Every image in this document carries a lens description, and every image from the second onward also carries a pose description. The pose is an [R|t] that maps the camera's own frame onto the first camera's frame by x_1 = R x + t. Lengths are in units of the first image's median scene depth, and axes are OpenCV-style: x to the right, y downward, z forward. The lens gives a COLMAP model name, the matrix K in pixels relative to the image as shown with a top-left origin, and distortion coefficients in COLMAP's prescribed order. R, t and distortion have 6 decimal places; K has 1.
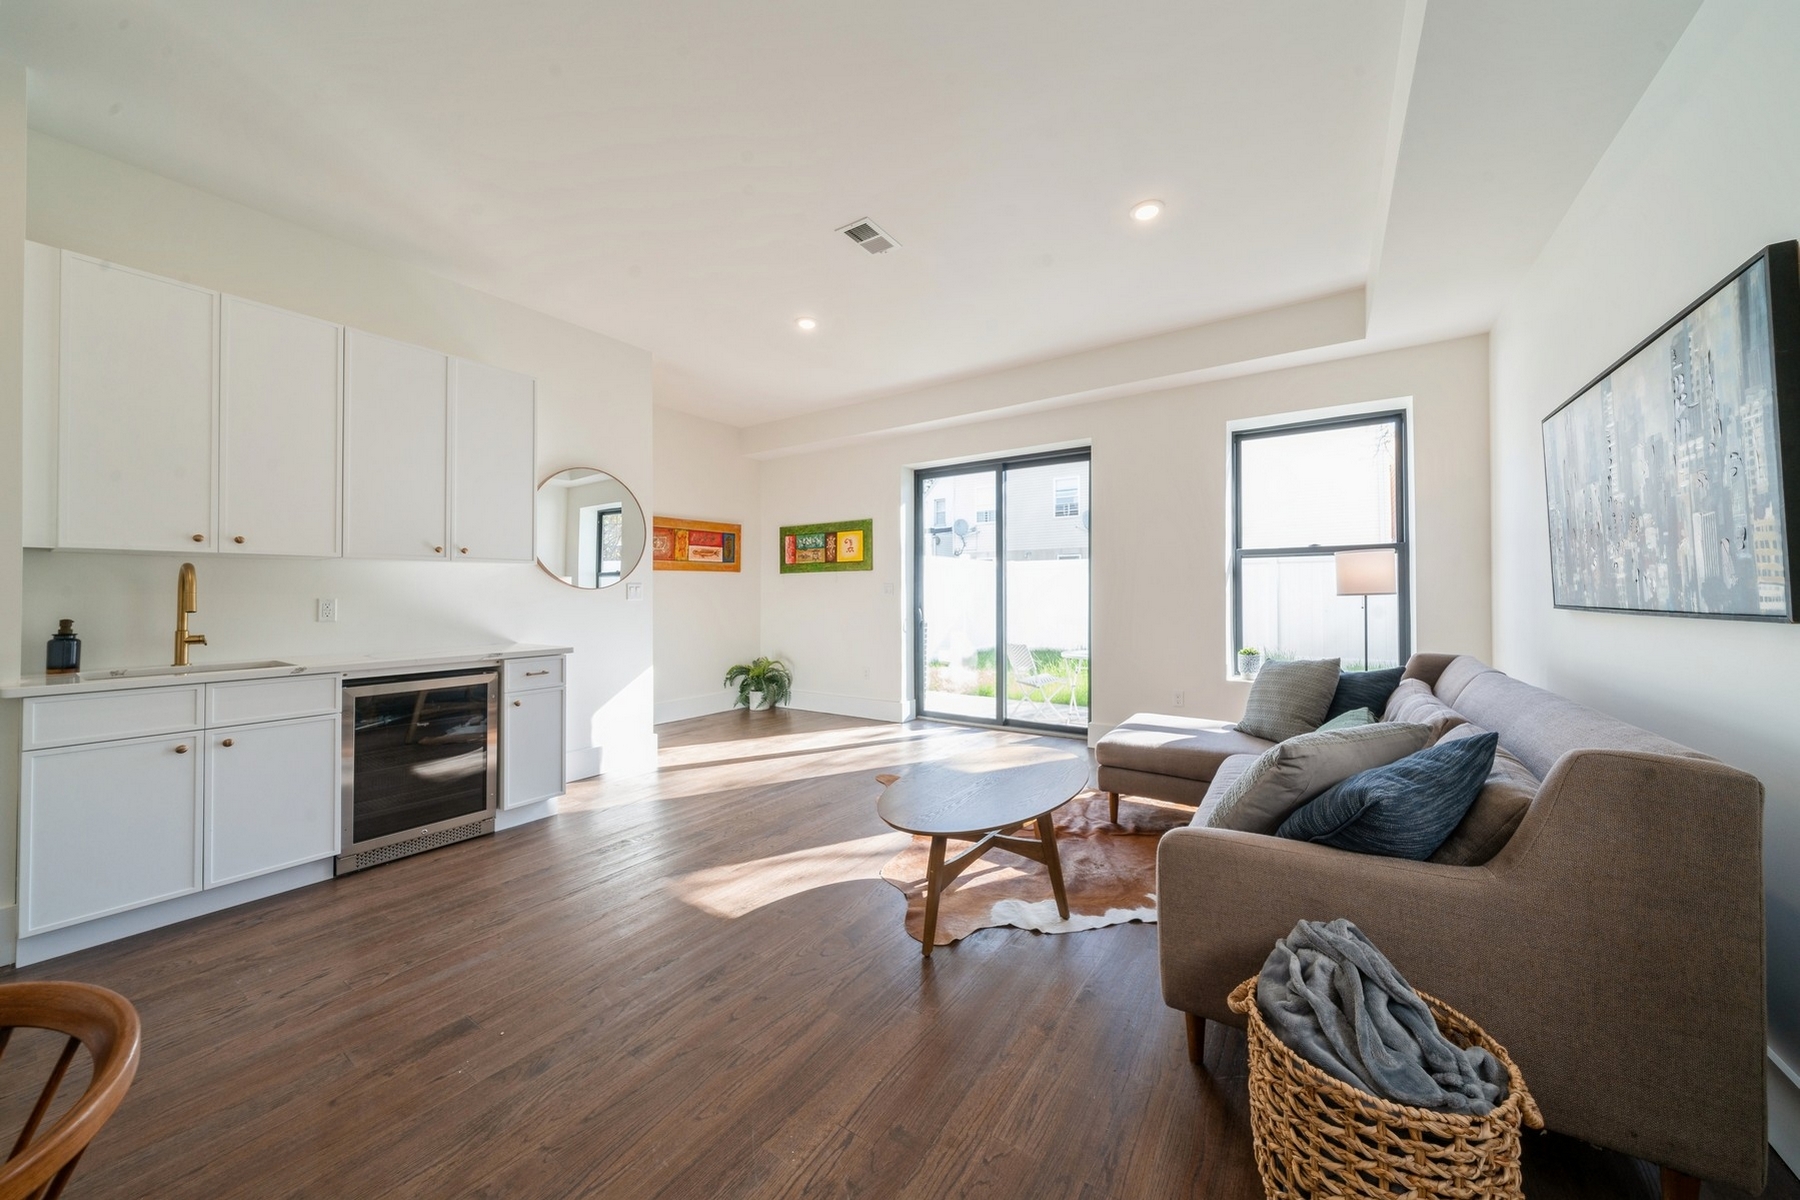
lens RADIAL K [[614.5, 0, 916.4], [0, 614.5, 573.3], [0, 0, 1]] dist [-0.001149, 0.000117]
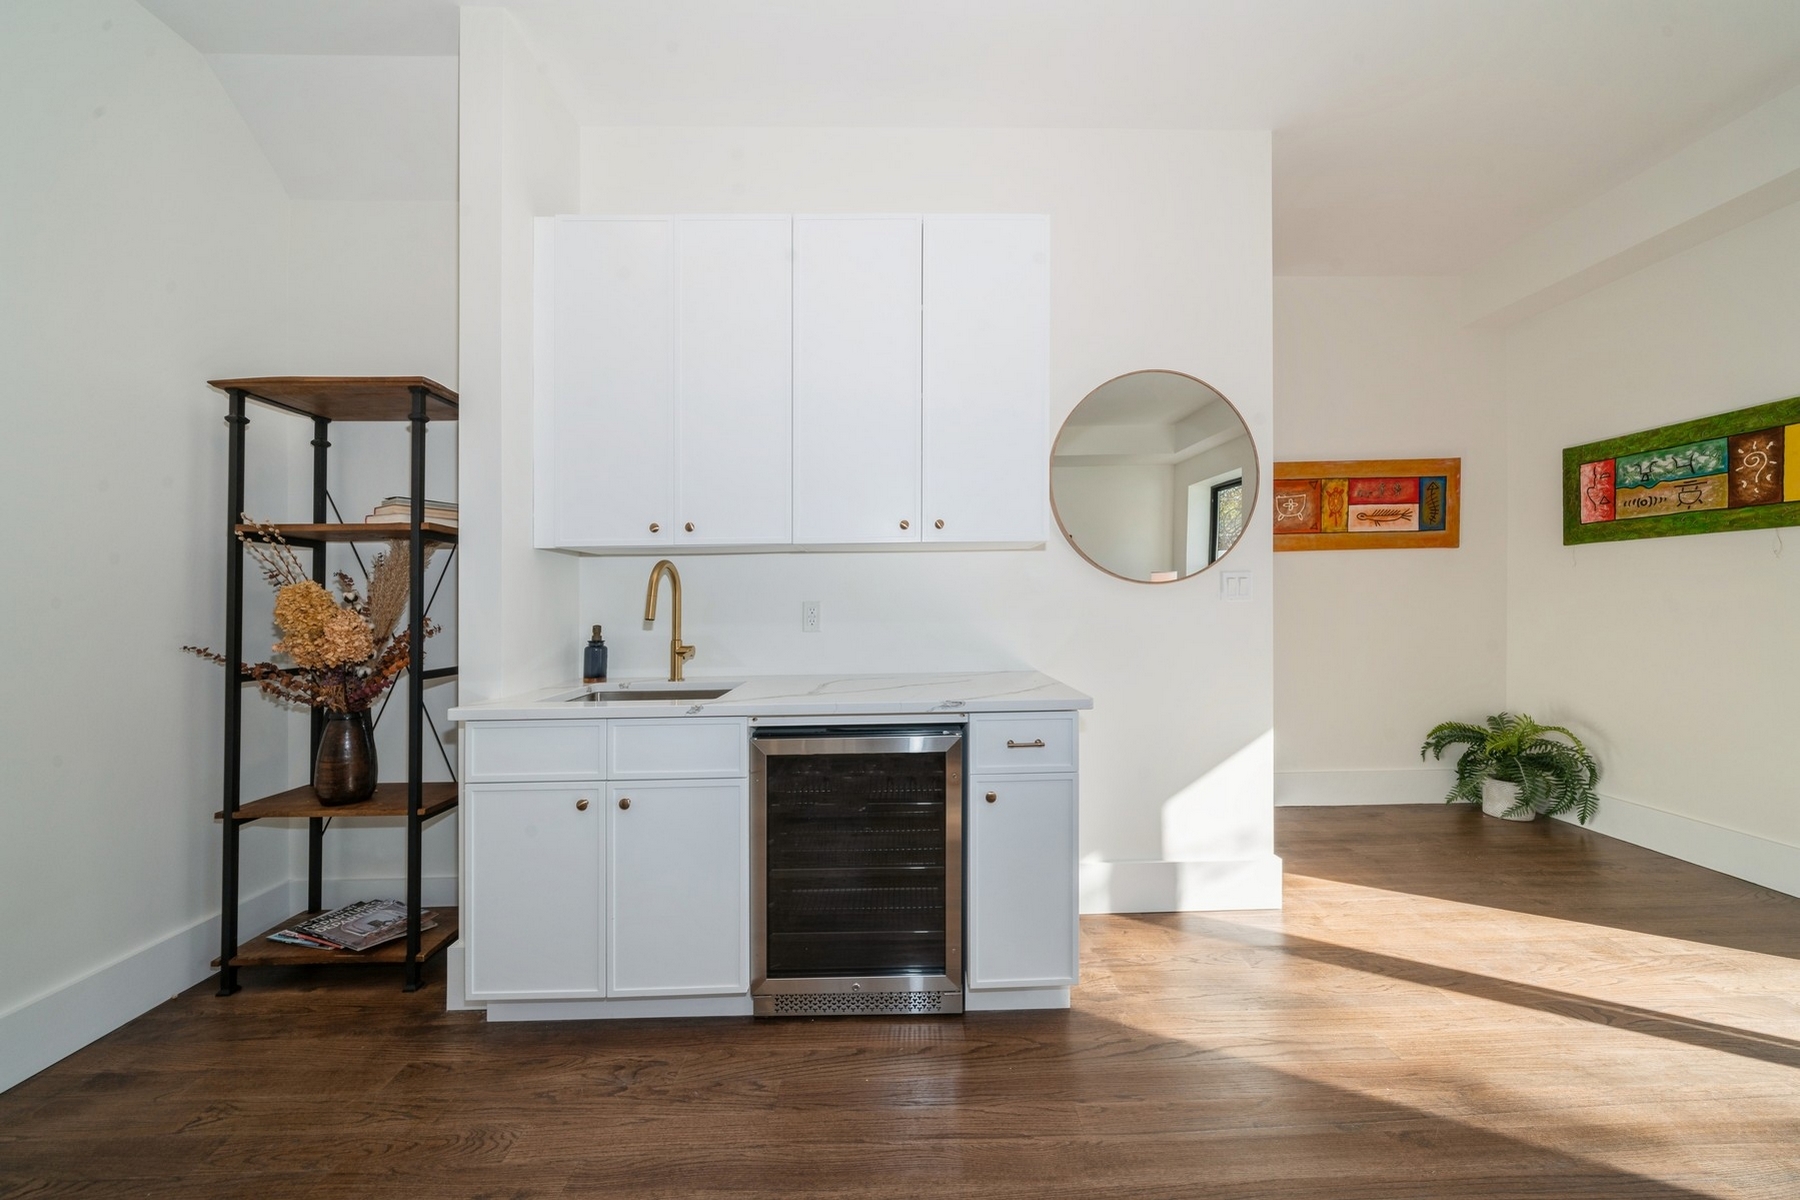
lens RADIAL K [[632.0, 0, 898.3], [0, 632.0, 621.7], [0, 0, 1]] dist [-0.005549, 0.000026]
pose [[0.568820, 0.024688, -0.822091, -0.127364], [0.039887, 0.997545, 0.057556, 0.012576], [0.821494, -0.065530, 0.566439, 0.324886]]
